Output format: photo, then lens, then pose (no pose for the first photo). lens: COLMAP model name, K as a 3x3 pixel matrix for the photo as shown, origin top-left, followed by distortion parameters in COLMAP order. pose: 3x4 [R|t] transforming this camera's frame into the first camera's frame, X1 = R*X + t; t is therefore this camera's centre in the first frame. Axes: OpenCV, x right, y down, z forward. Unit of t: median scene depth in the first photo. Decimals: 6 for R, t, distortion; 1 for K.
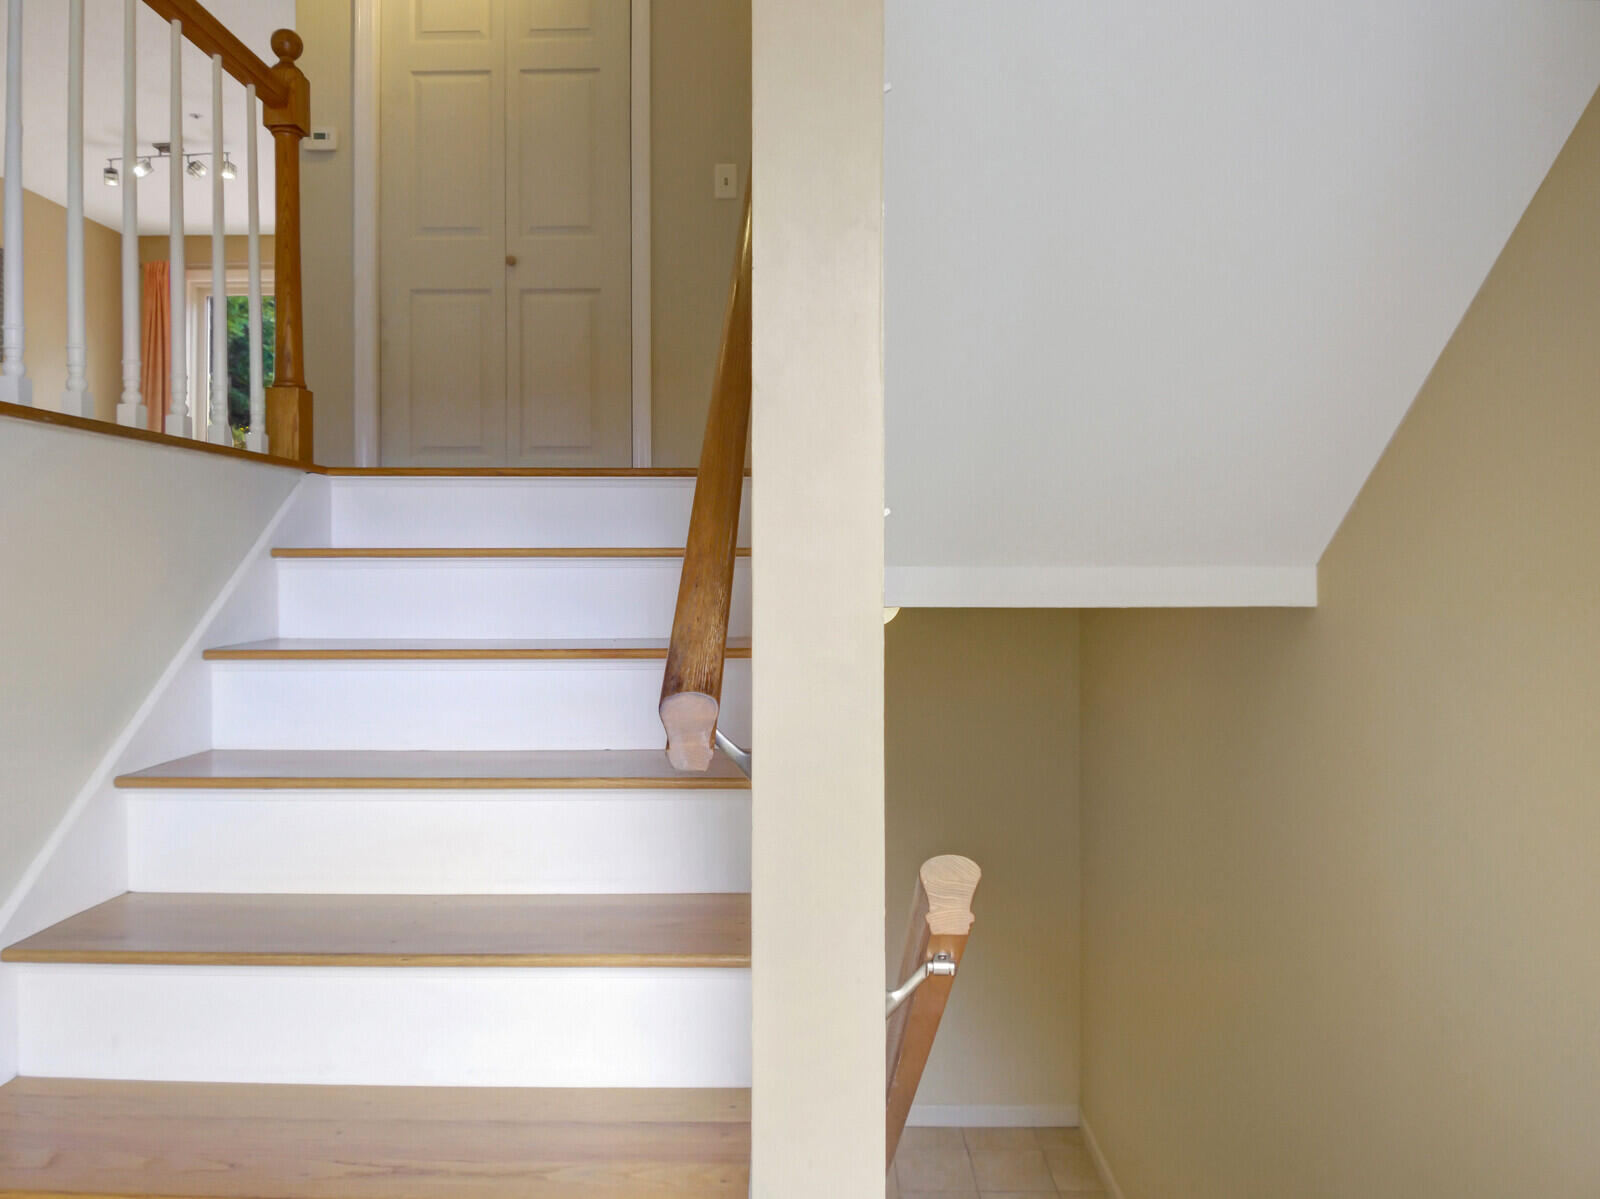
lens RADIAL K [[1114.5, 0, 791.7], [0, 1114.5, 591.1], [0, 0, 1]] dist [0.045305, -0.070935]
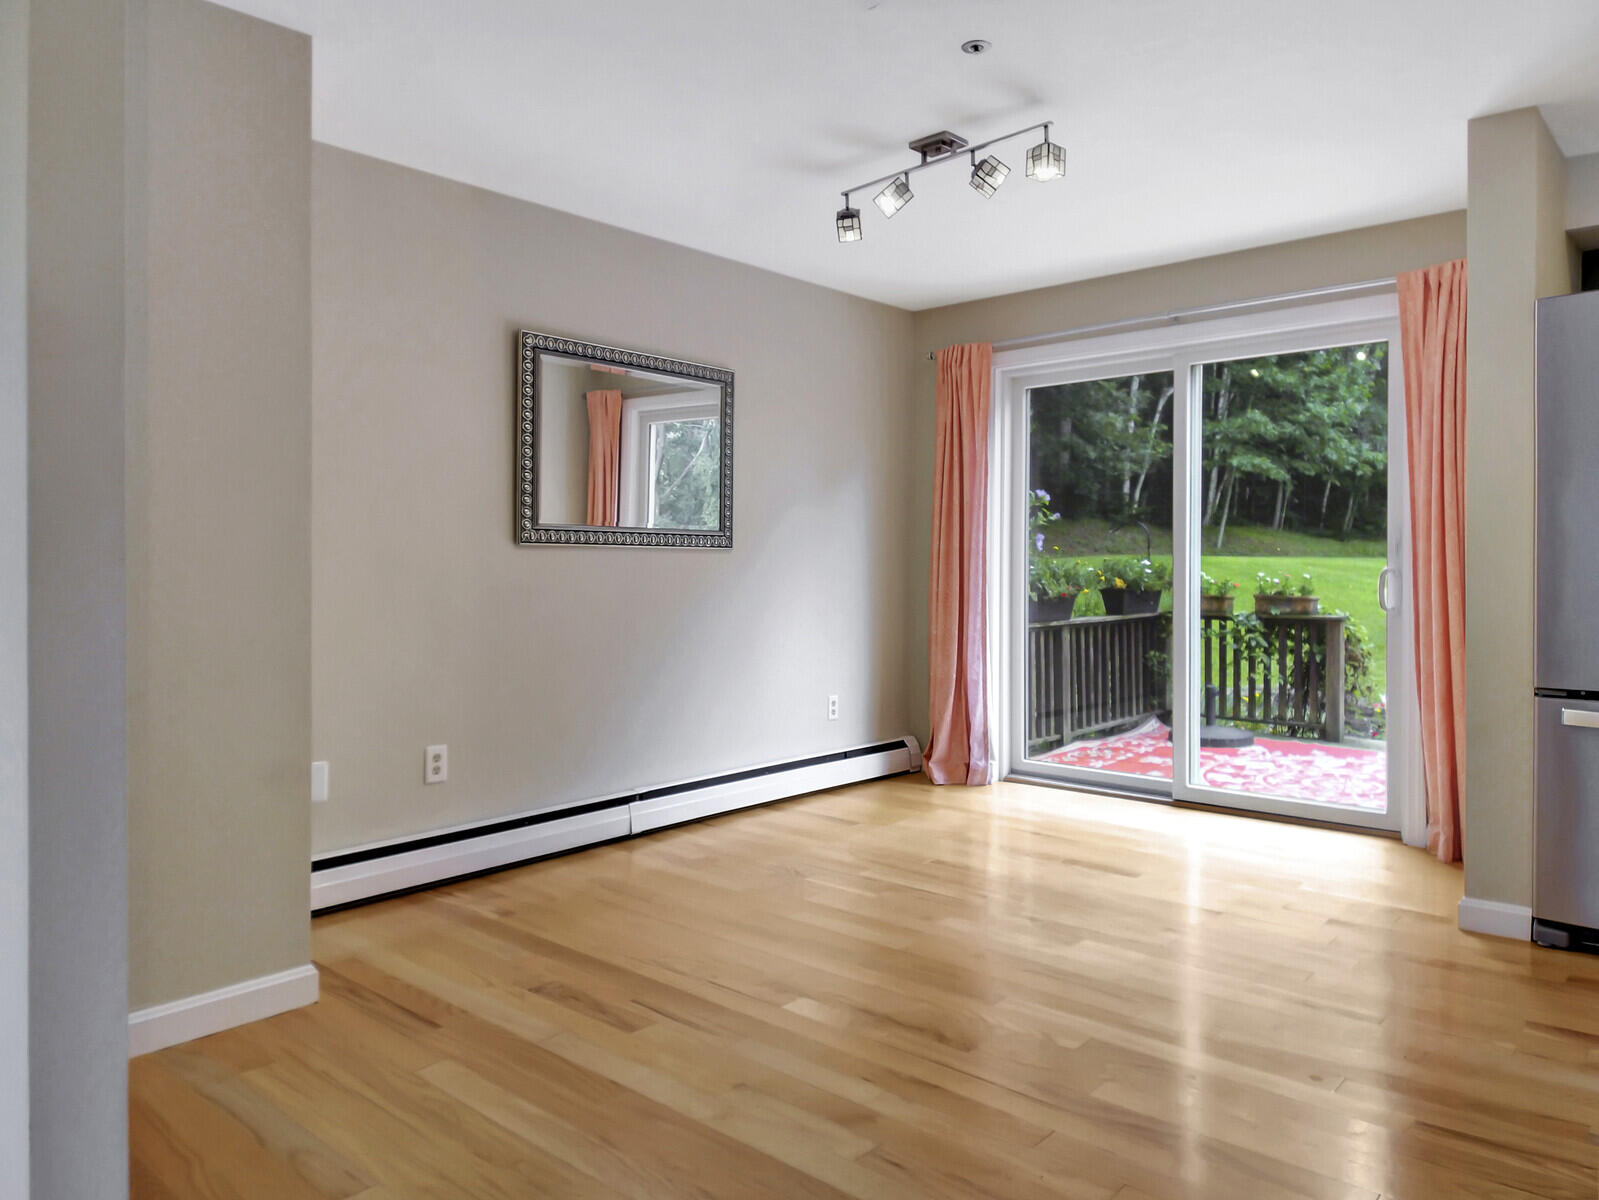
lens RADIAL K [[1113.8, 0, 791.2], [0, 1113.8, 591.6], [0, 0, 1]] dist [0.045305, -0.070935]
pose [[0.755040, 0.013927, -0.655531, -0.274582], [-0.008902, 0.999900, 0.010990, -0.200332], [0.655618, -0.002463, 0.755088, 0.577593]]
